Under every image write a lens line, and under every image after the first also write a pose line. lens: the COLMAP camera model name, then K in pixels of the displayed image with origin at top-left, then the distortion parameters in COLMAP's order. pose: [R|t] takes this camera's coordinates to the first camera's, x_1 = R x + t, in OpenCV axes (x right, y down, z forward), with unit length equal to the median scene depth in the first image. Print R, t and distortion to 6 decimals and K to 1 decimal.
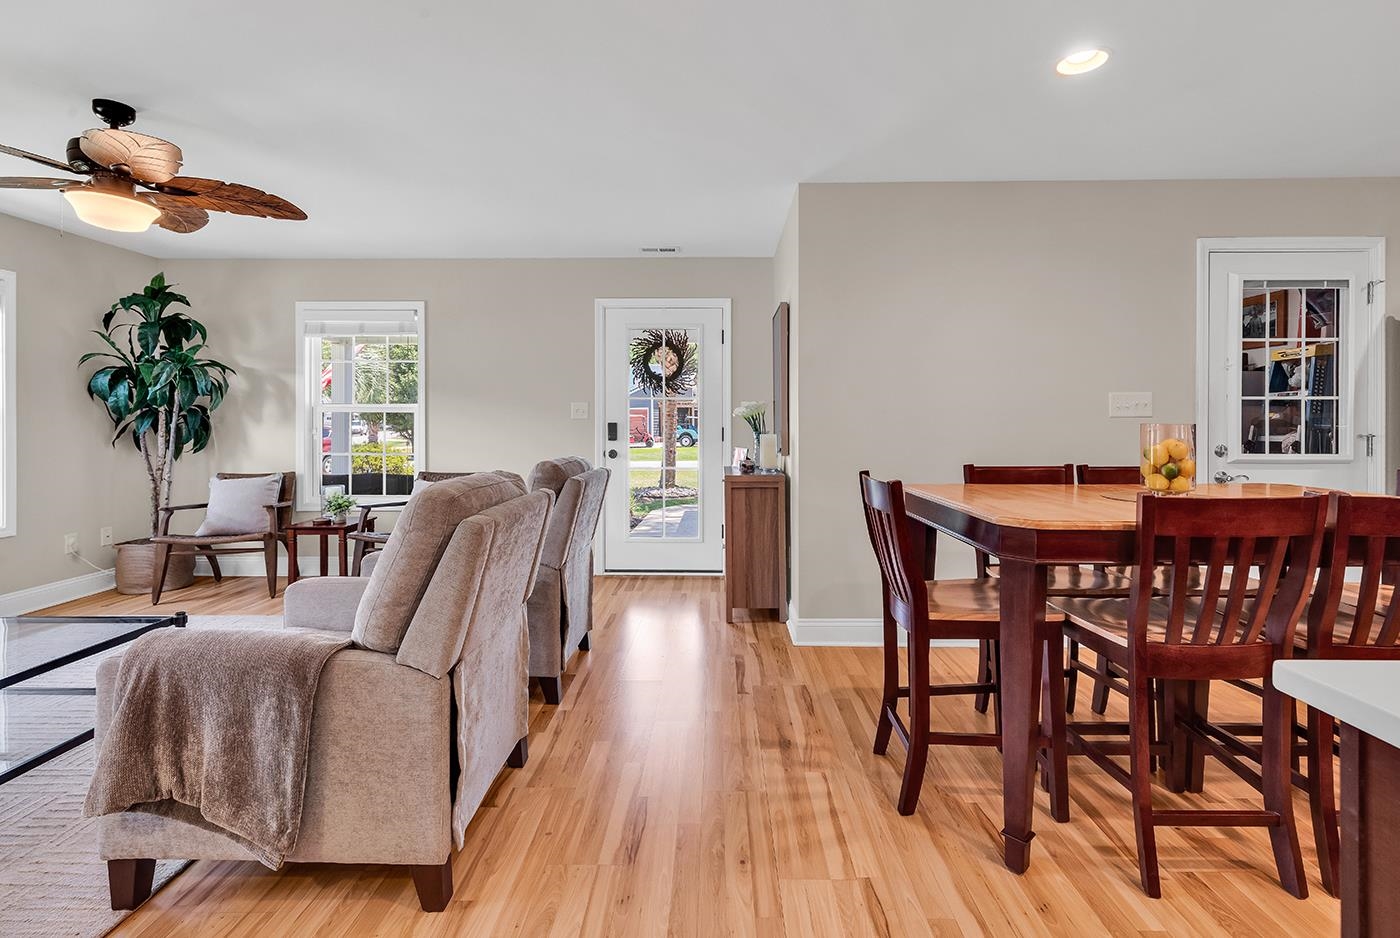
lens RADIAL K [[640.9, 0, 723.6], [0, 640.9, 437.4], [0, 0, 1]] dist [0.008146, -0.001617]
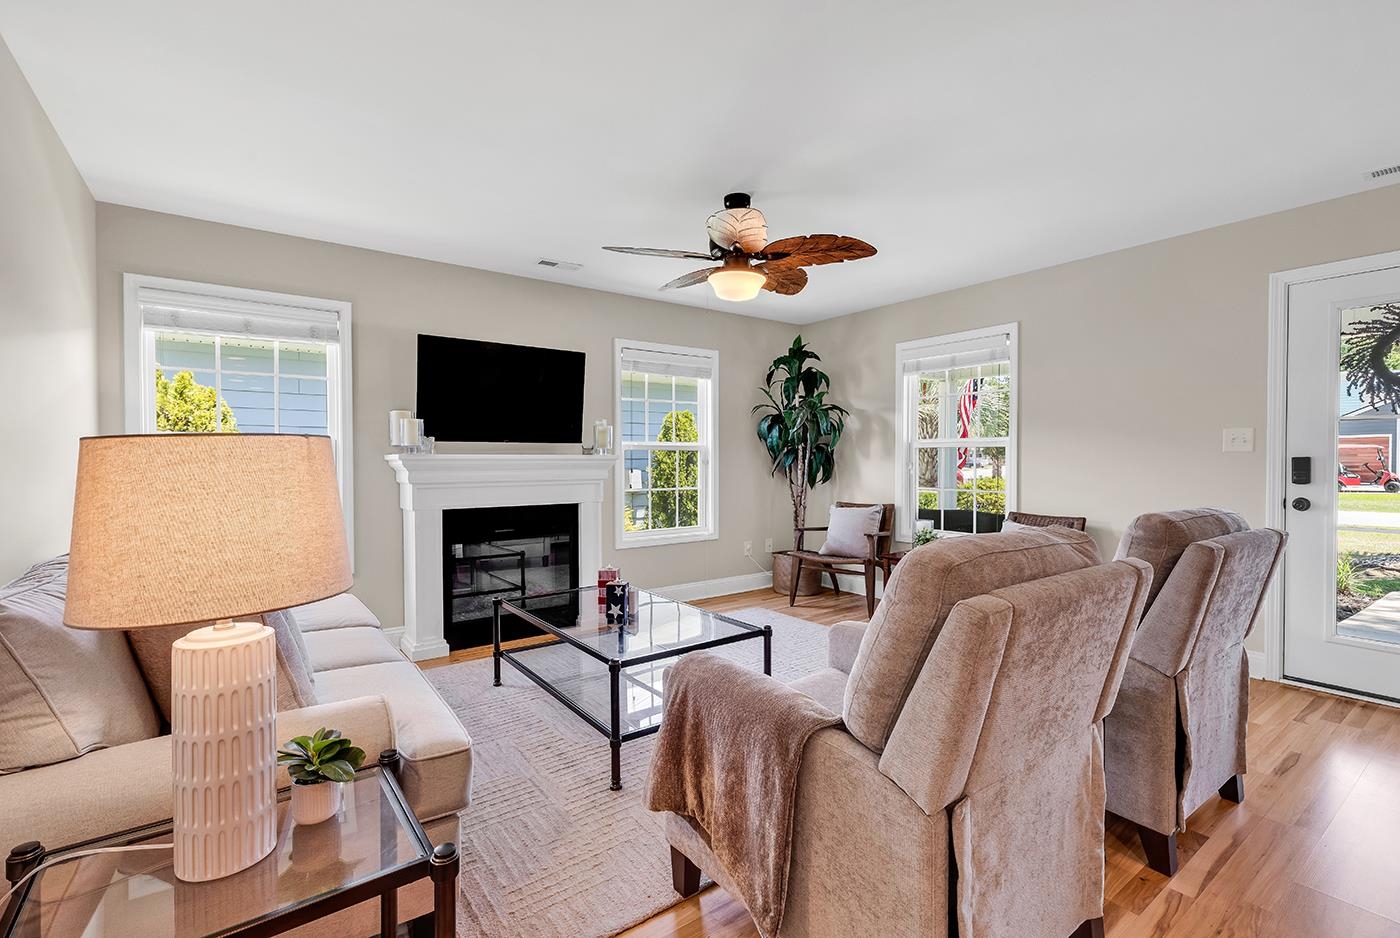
lens RADIAL K [[640.9, 0, 692.0], [0, 640.9, 468.0], [0, 0, 1]] dist [0.008146, -0.001617]
pose [[0.588678, 0.010640, -0.808298, -0.008017], [-0.015653, 0.999876, 0.001762, -0.003793], [0.808216, 0.011616, 0.588771, 0.135988]]
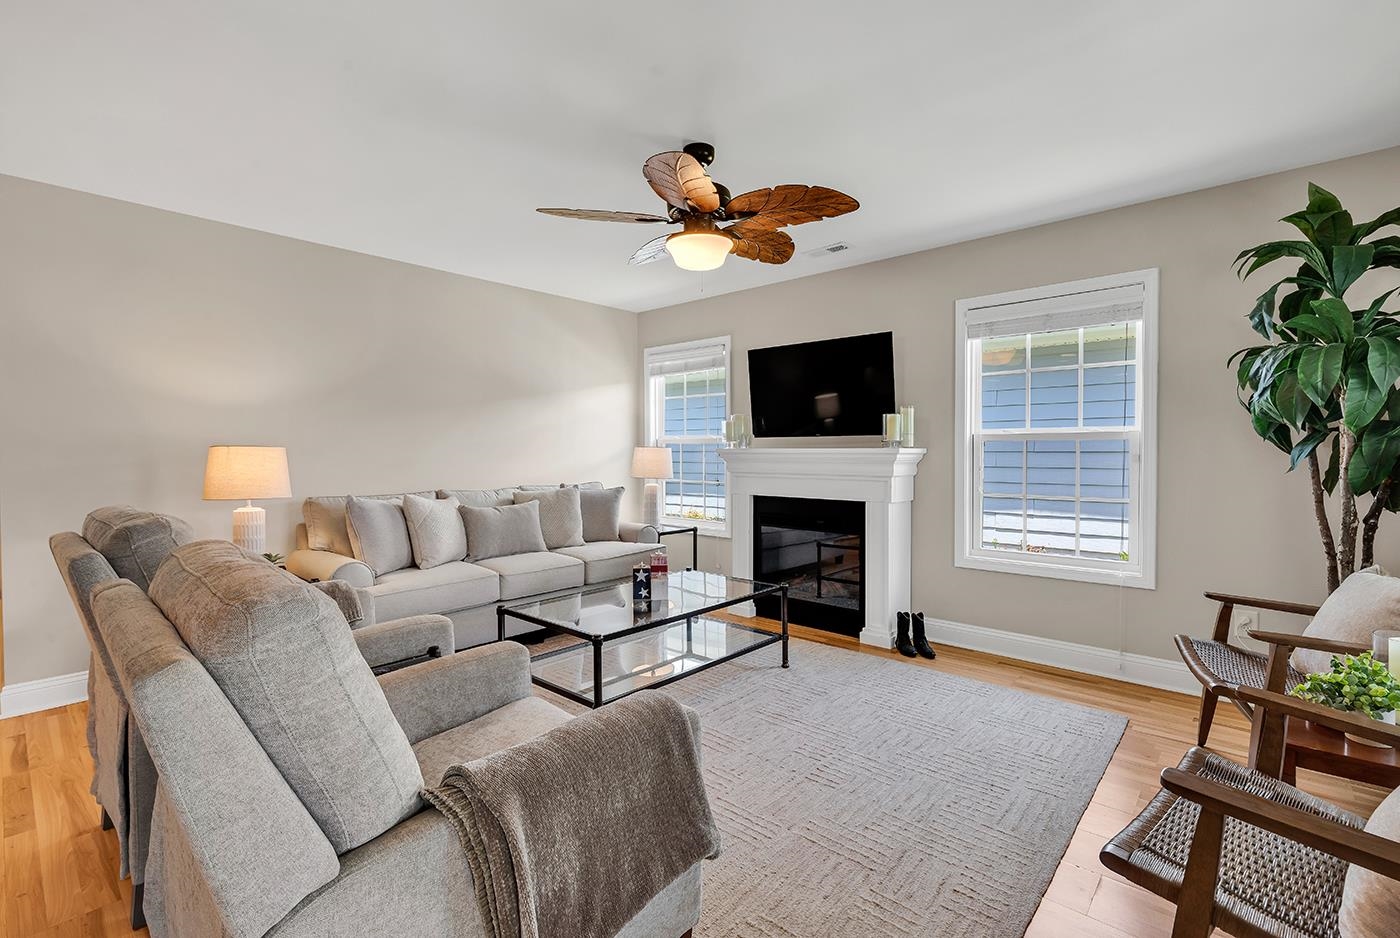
lens RADIAL K [[640.9, 0, 710.6], [0, 640.9, 476.5], [0, 0, 1]] dist [0.008146, -0.001617]
pose [[-0.678744, 0.033261, -0.733621, -0.114235], [-0.012663, 0.998295, 0.056976, -0.032206], [0.734265, 0.047962, -0.677166, 1.122093]]
